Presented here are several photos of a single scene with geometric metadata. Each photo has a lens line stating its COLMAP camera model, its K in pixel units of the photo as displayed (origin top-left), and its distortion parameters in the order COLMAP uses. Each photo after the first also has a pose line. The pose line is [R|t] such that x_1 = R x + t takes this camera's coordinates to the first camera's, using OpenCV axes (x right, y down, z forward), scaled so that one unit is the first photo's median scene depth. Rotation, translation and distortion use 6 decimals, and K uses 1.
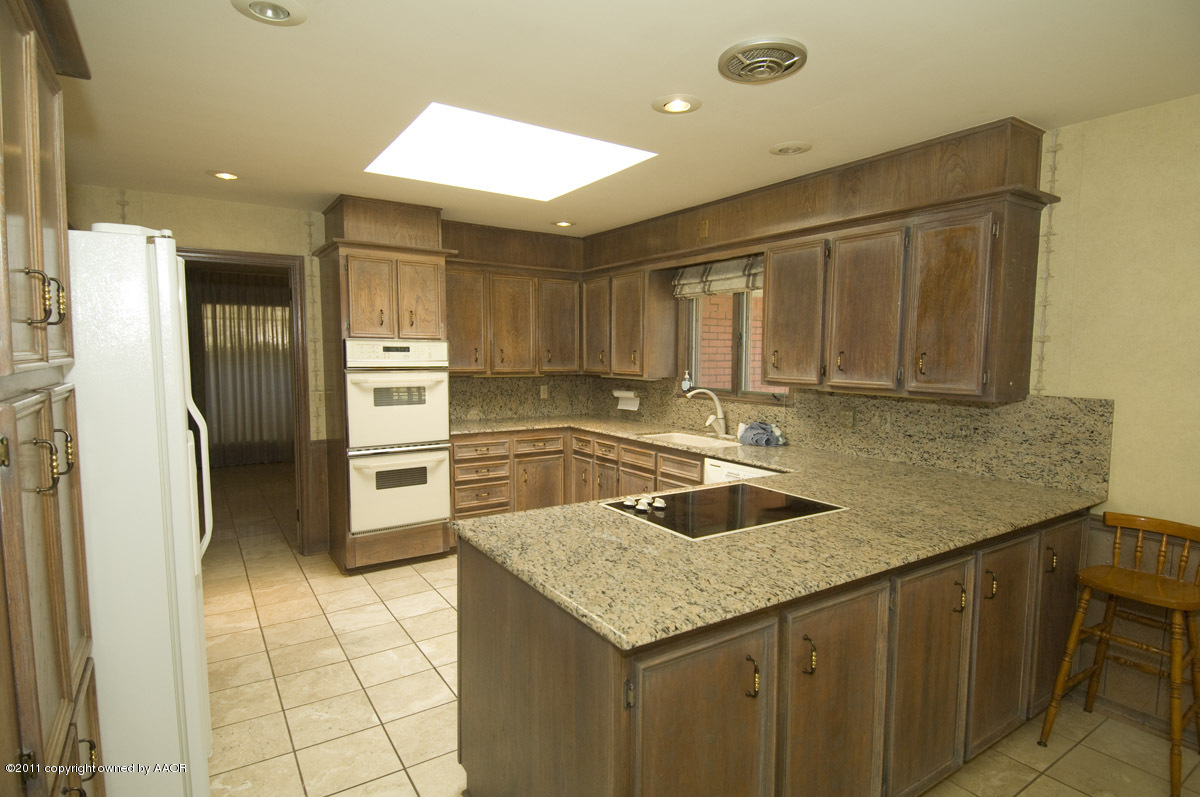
lens RADIAL K [[620.6, 0, 602.8], [0, 620.6, 402.7], [0, 0, 1]] dist [0.053725, -0.059306]
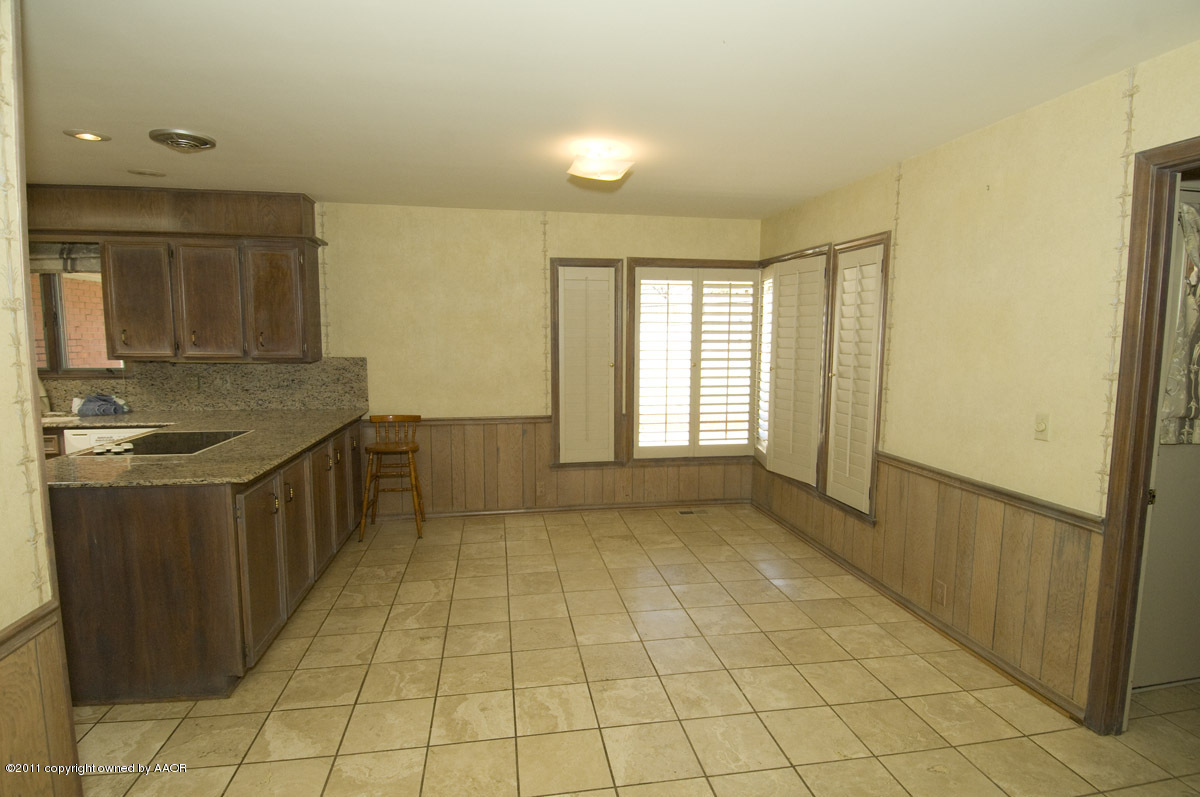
lens RADIAL K [[620.6, 0, 602.8], [0, 620.6, 402.7], [0, 0, 1]] dist [0.053725, -0.059306]
pose [[0.400693, -0.104001, 0.910290, -0.464886], [0.071014, 0.994073, 0.082314, 0.019957], [-0.913456, 0.031661, 0.405704, -0.306502]]
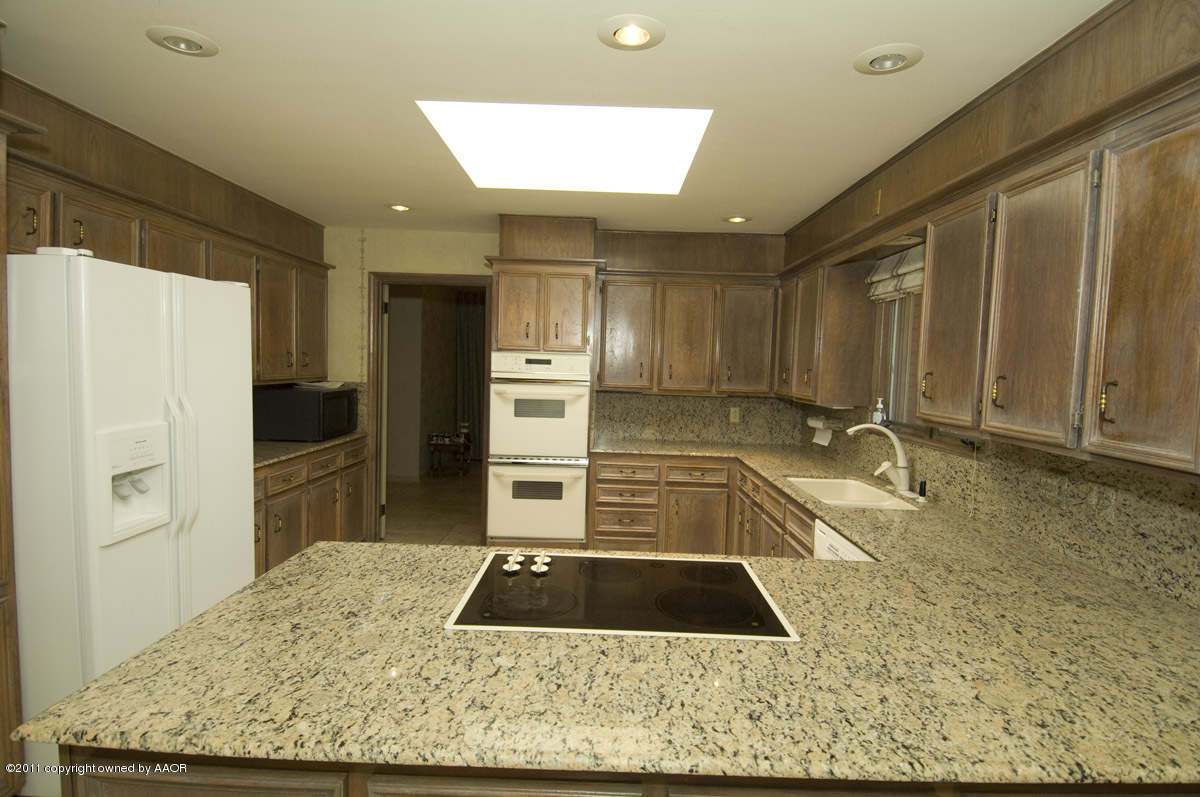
lens RADIAL K [[620.6, 0, 602.8], [0, 620.6, 402.7], [0, 0, 1]] dist [0.053725, -0.059306]
pose [[0.830419, 0.054563, -0.554461, 0.371874], [-0.070700, 0.997468, -0.007729, -0.022898], [0.552635, 0.045618, 0.832174, 0.270546]]
